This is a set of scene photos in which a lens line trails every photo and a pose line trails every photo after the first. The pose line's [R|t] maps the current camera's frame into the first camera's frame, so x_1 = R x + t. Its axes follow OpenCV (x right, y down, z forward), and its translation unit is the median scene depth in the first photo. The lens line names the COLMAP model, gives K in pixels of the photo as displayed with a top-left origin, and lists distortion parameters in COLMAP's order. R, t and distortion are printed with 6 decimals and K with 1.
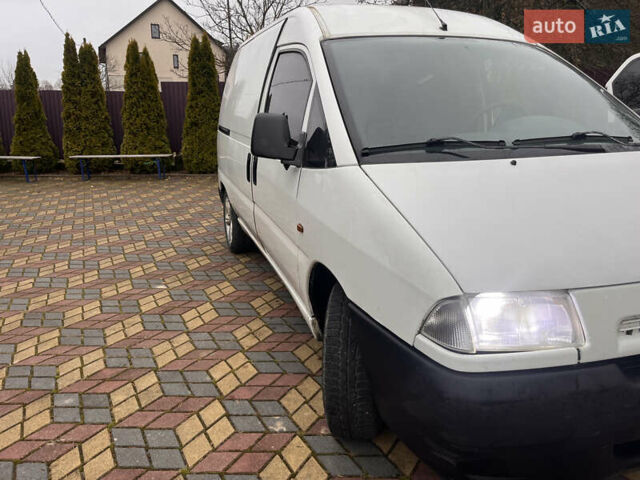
lens RADIAL K [[482.6, 0, 318.2], [0, 482.6, 238.0], [0, 0, 1]] dist [0.055040, -0.075707]
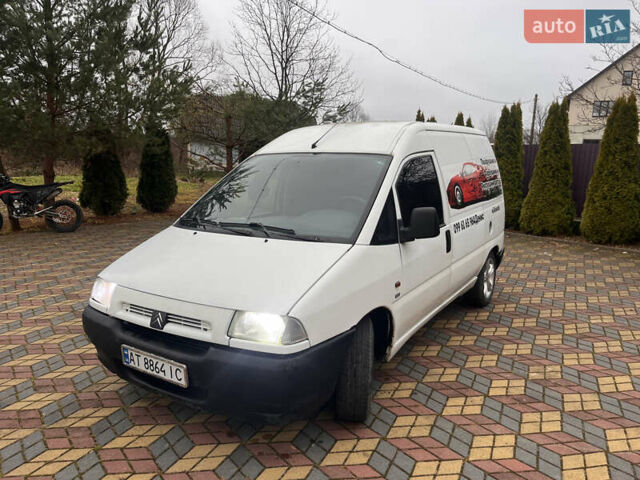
lens RADIAL K [[482.6, 0, 324.5], [0, 482.6, 243.9], [0, 0, 1]] dist [0.055040, -0.075707]
pose [[0.623303, 0.147306, -0.767981, 1.376342], [-0.206718, 0.978199, 0.019853, -0.161248], [0.754163, 0.146382, 0.640165, 0.100062]]
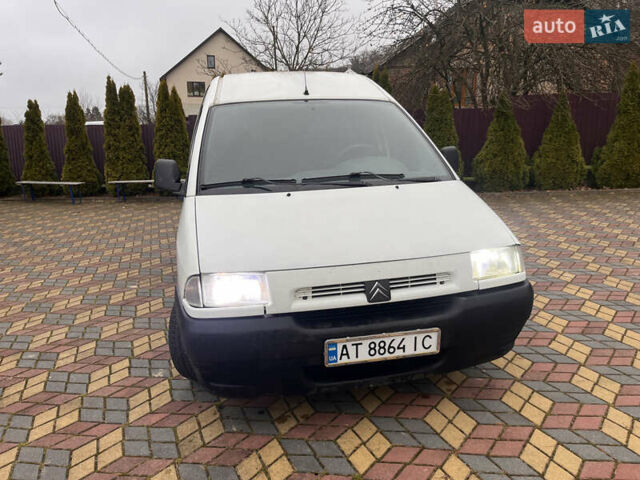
lens RADIAL K [[482.6, 0, 319.8], [0, 482.6, 237.0], [0, 0, 1]] dist [0.055040, -0.075707]
pose [[0.993892, 0.002745, -0.110325, 0.416656], [-0.007300, 0.999136, -0.040909, 0.024686], [0.110118, 0.041464, 0.993053, -0.306079]]
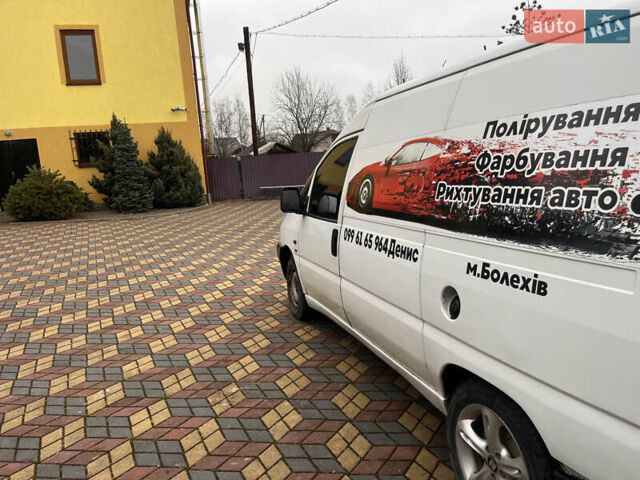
lens RADIAL K [[482.6, 0, 326.9], [0, 482.6, 244.0], [0, 0, 1]] dist [0.055040, -0.075707]
pose [[-0.998878, 0.047212, 0.003604, 0.507885], [0.044482, 0.909566, 0.413171, -0.704812], [0.016228, 0.412868, -0.910646, 2.388553]]
